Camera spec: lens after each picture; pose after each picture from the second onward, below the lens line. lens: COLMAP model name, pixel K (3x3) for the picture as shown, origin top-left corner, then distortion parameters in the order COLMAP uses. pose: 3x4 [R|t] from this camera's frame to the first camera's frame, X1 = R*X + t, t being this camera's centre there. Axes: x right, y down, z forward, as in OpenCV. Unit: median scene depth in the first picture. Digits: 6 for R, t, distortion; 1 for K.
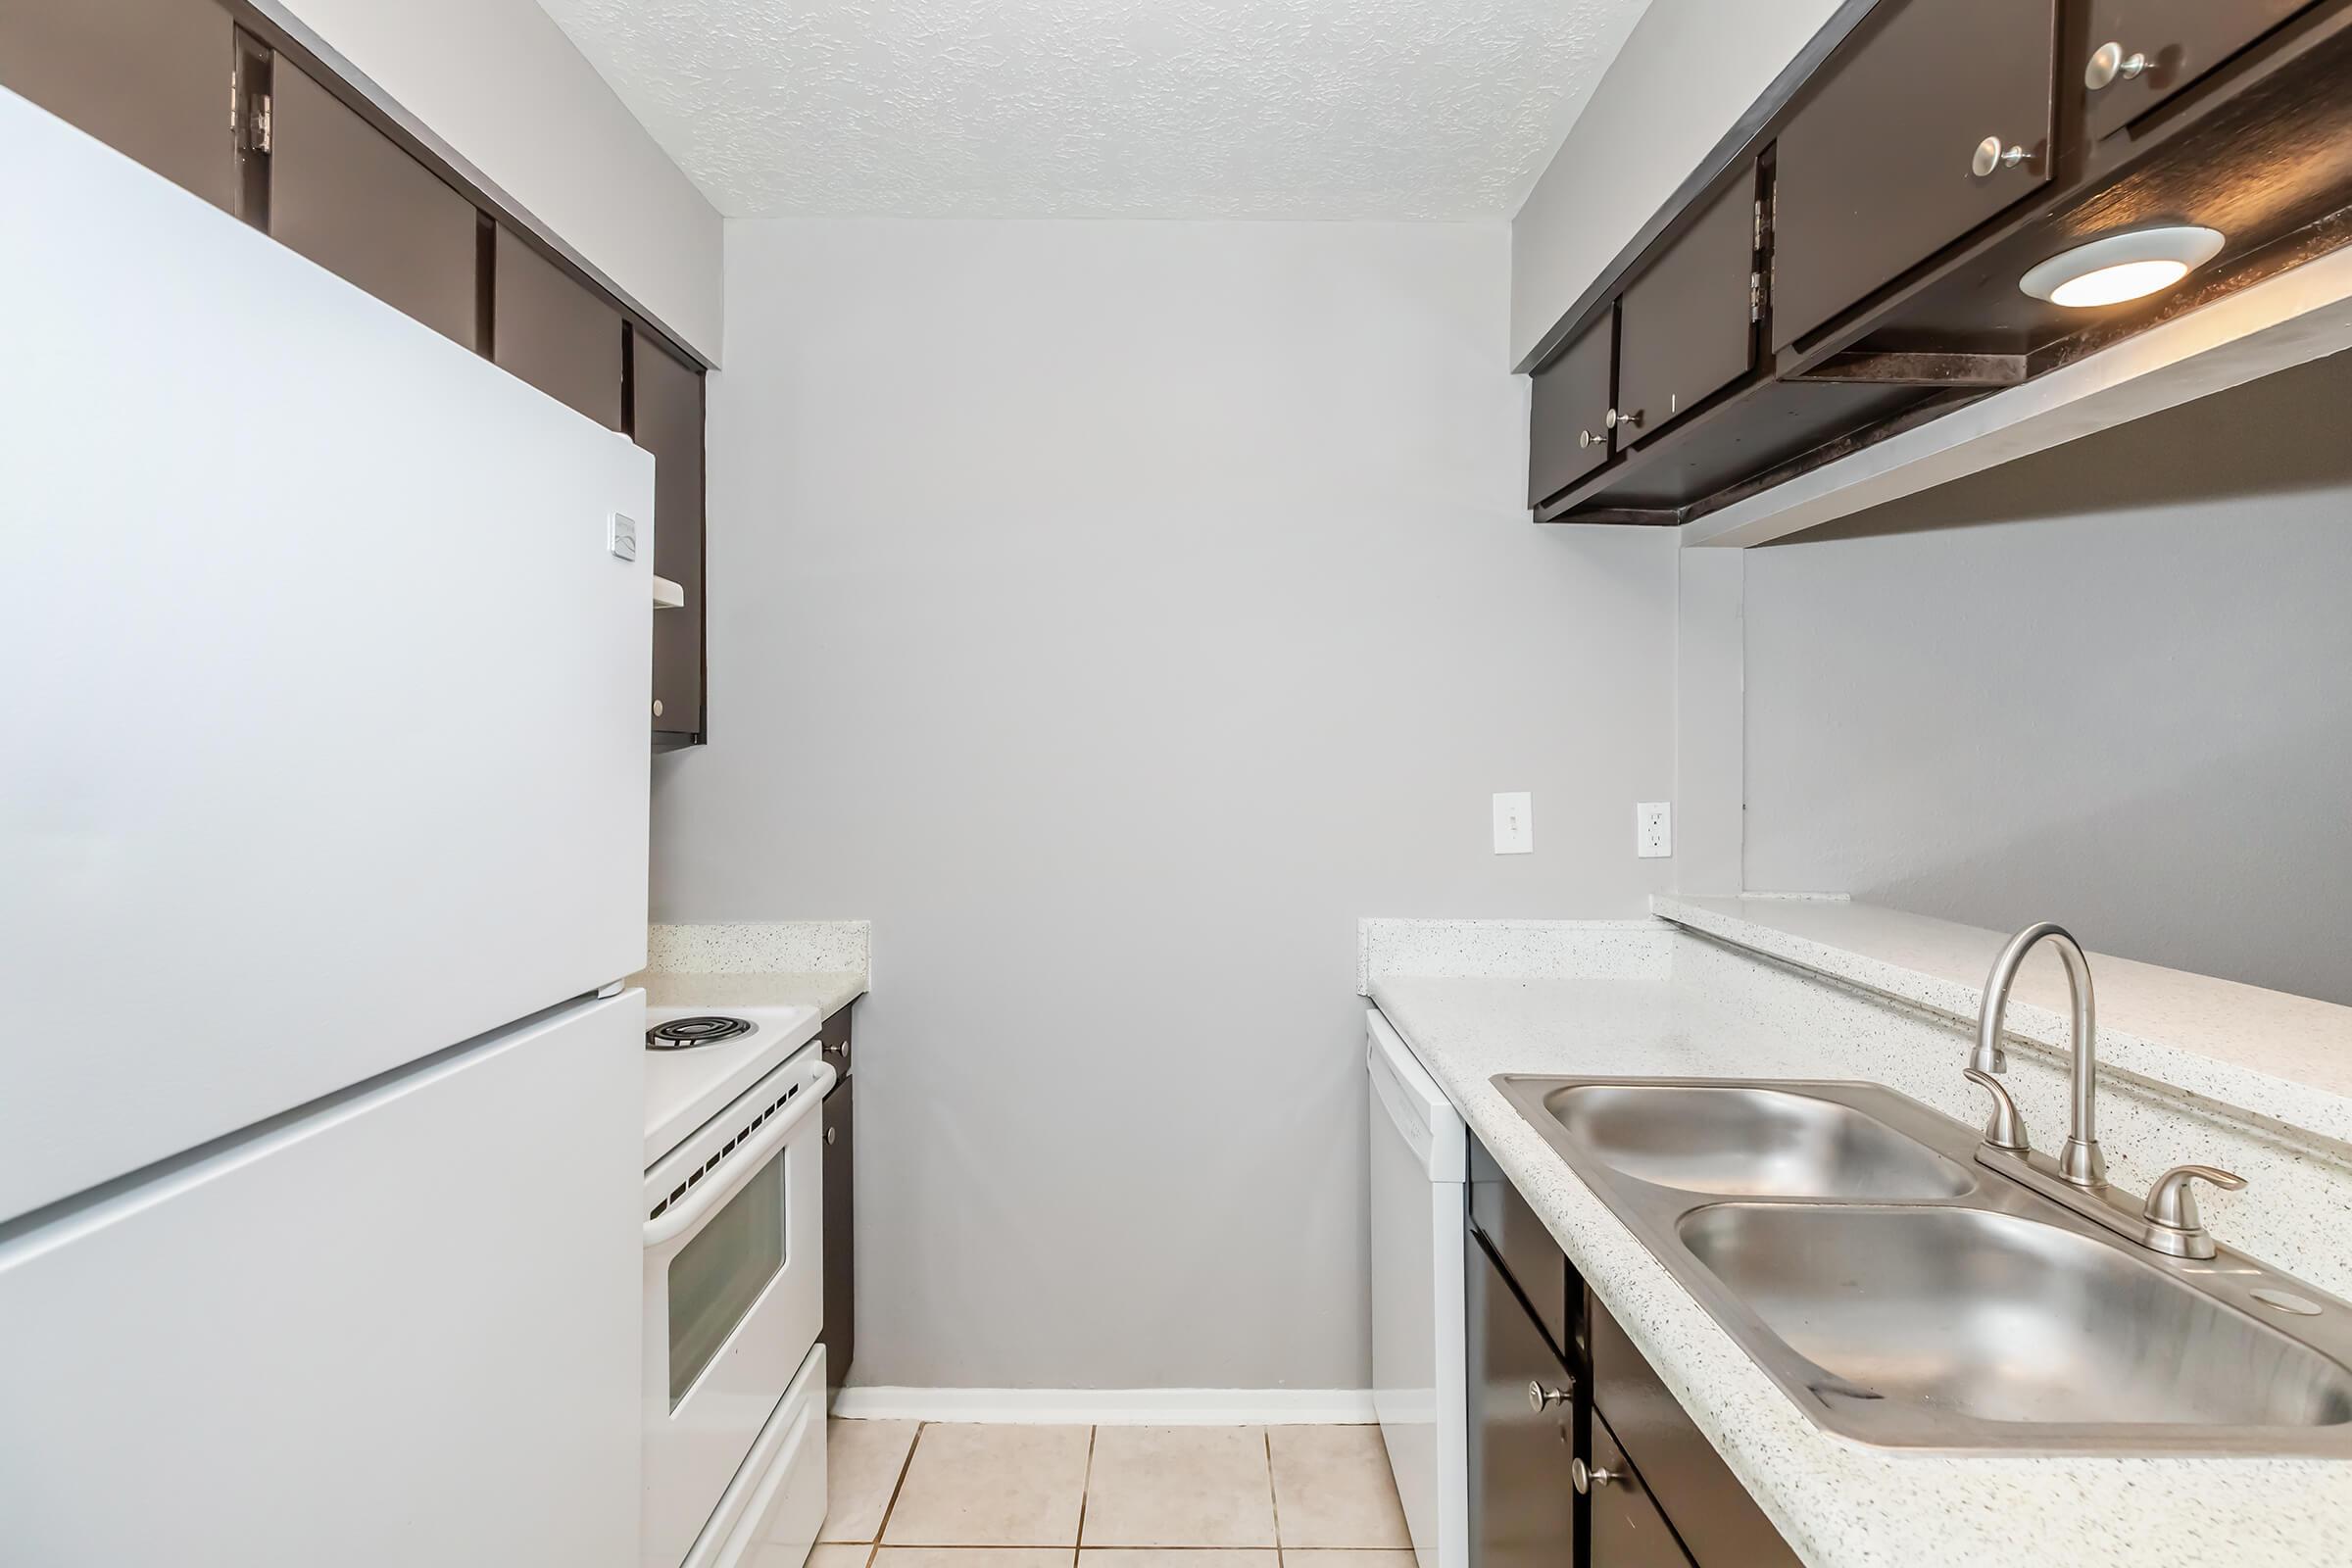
lens RADIAL K [[1107.6, 0, 1139.8], [0, 1107.6, 776.1], [0, 0, 1]] dist [0.004441, -0.000204]
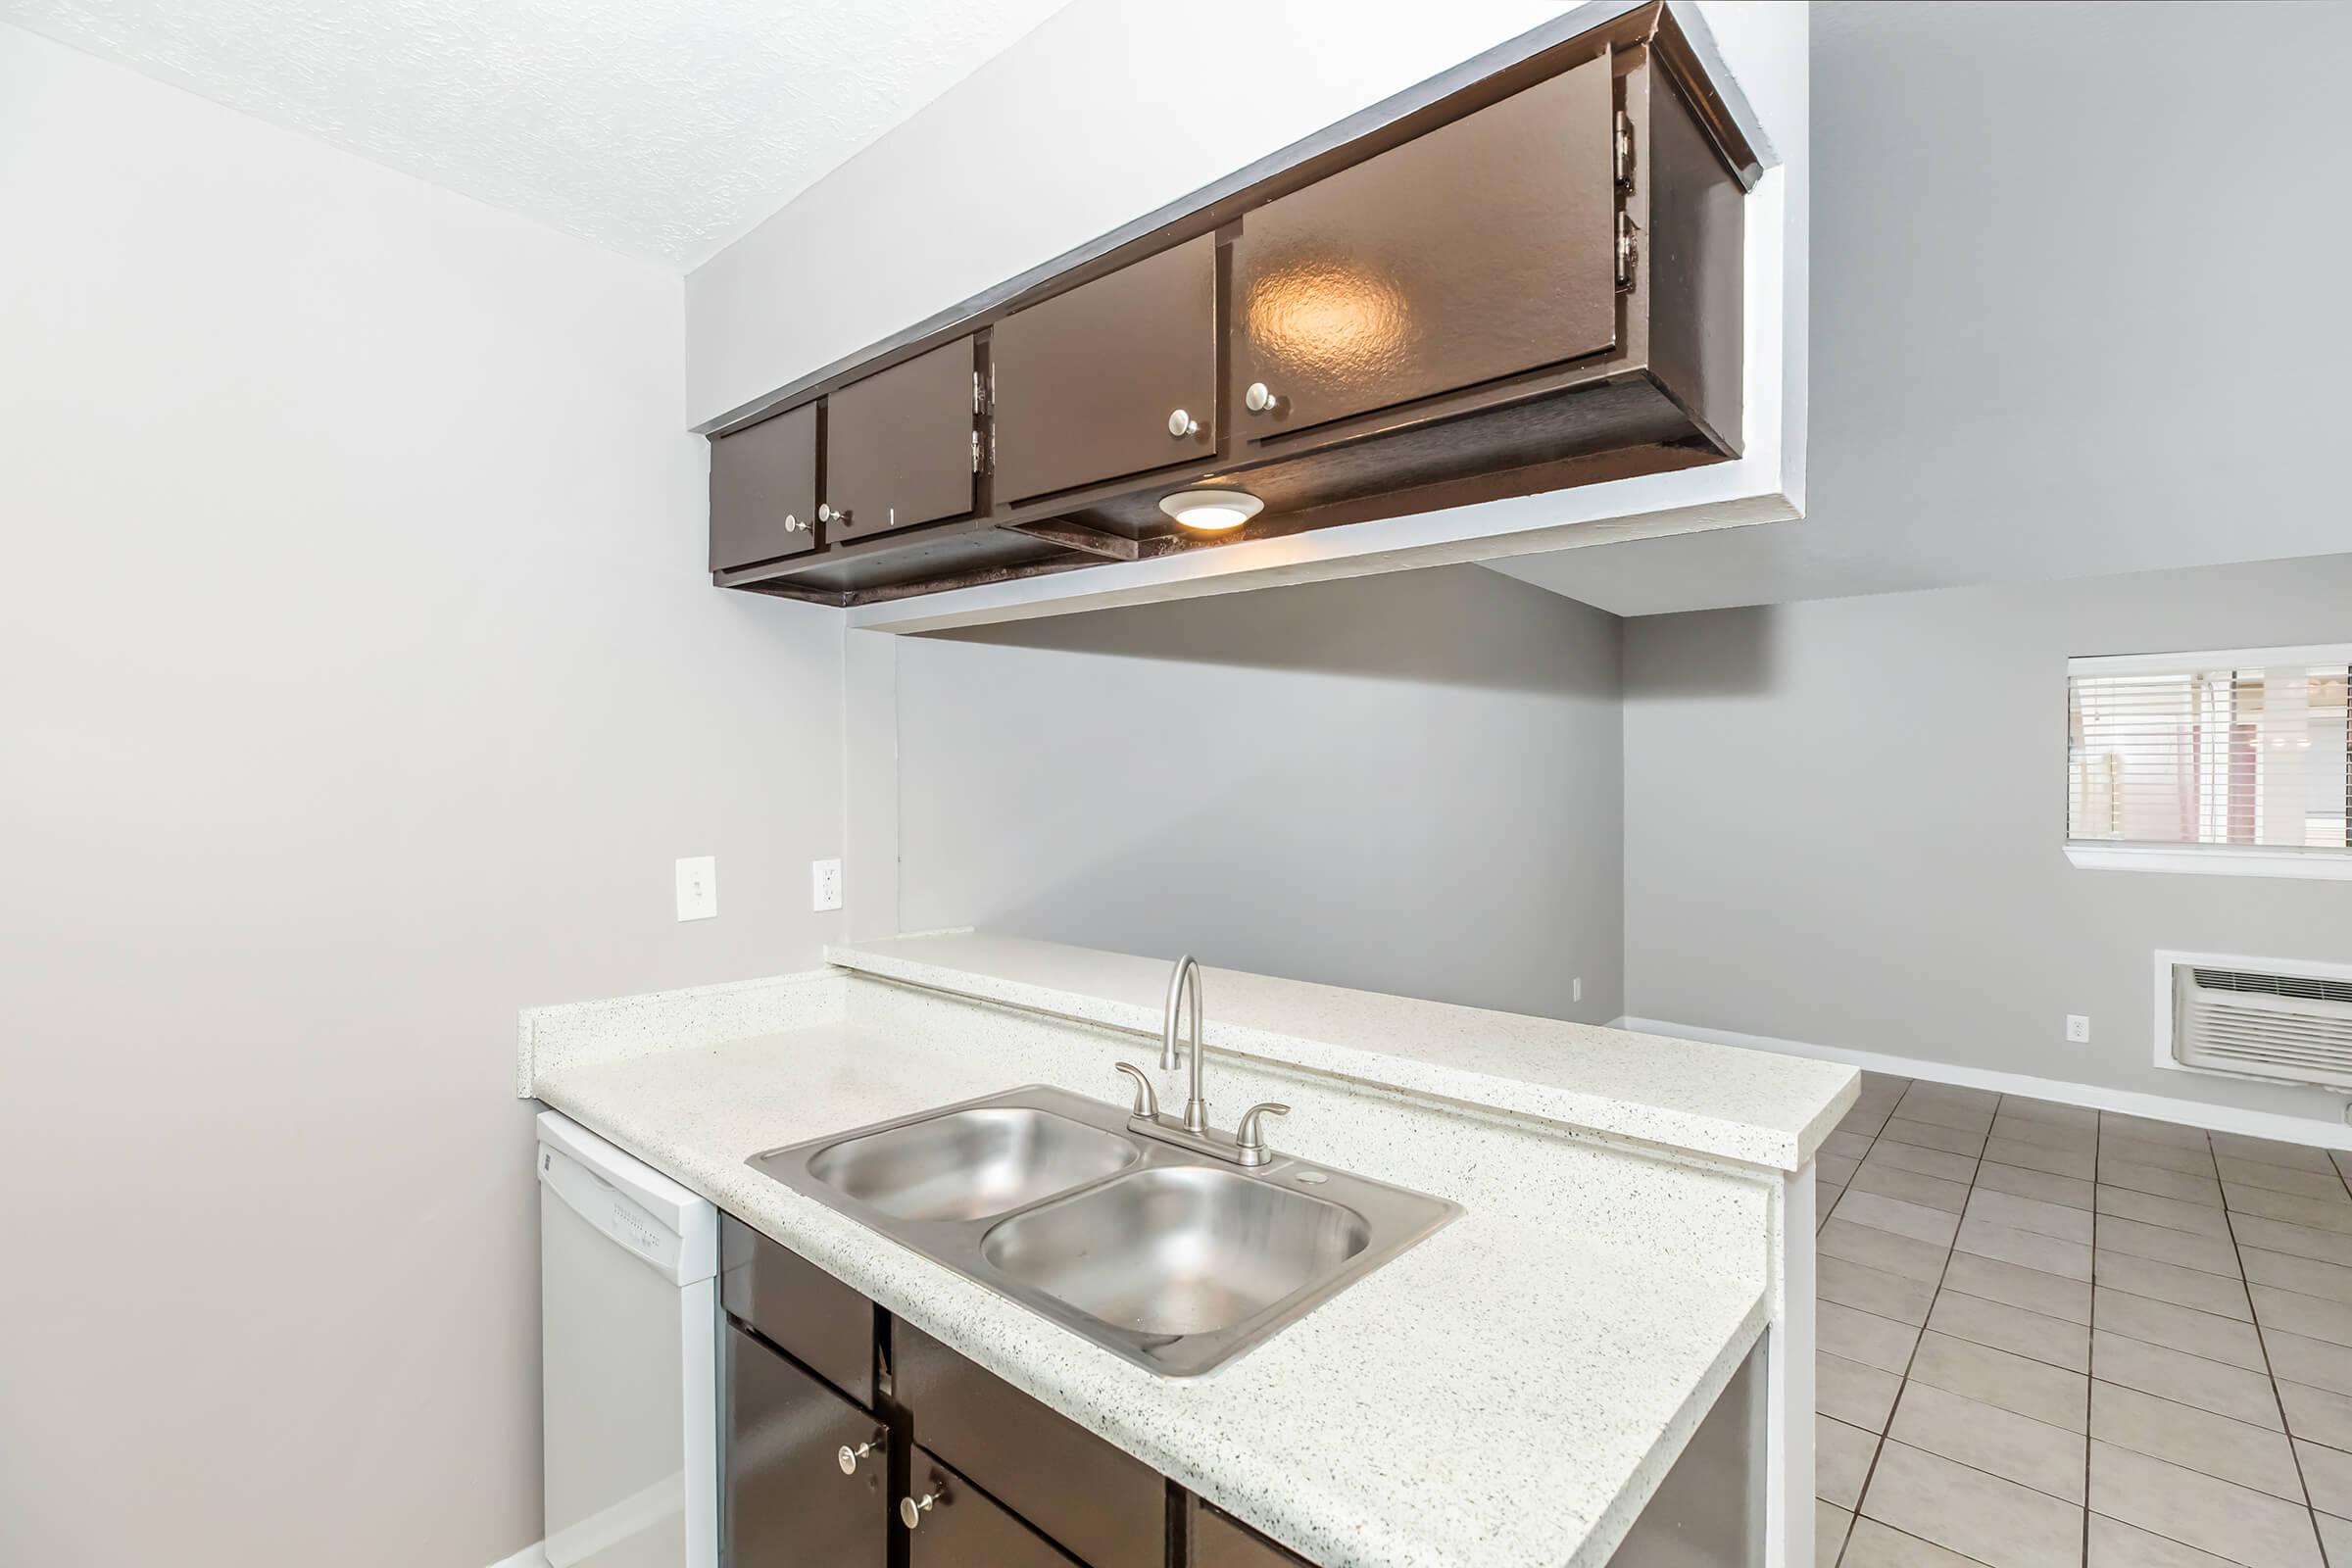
lens RADIAL K [[1107.6, 0, 1139.8], [0, 1107.6, 776.1], [0, 0, 1]] dist [0.004441, -0.000204]
pose [[0.648512, -0.006963, 0.761173, -0.271556], [0.014440, 0.999891, -0.003157, -0.084384], [-0.761068, 0.013039, 0.648541, 0.106047]]
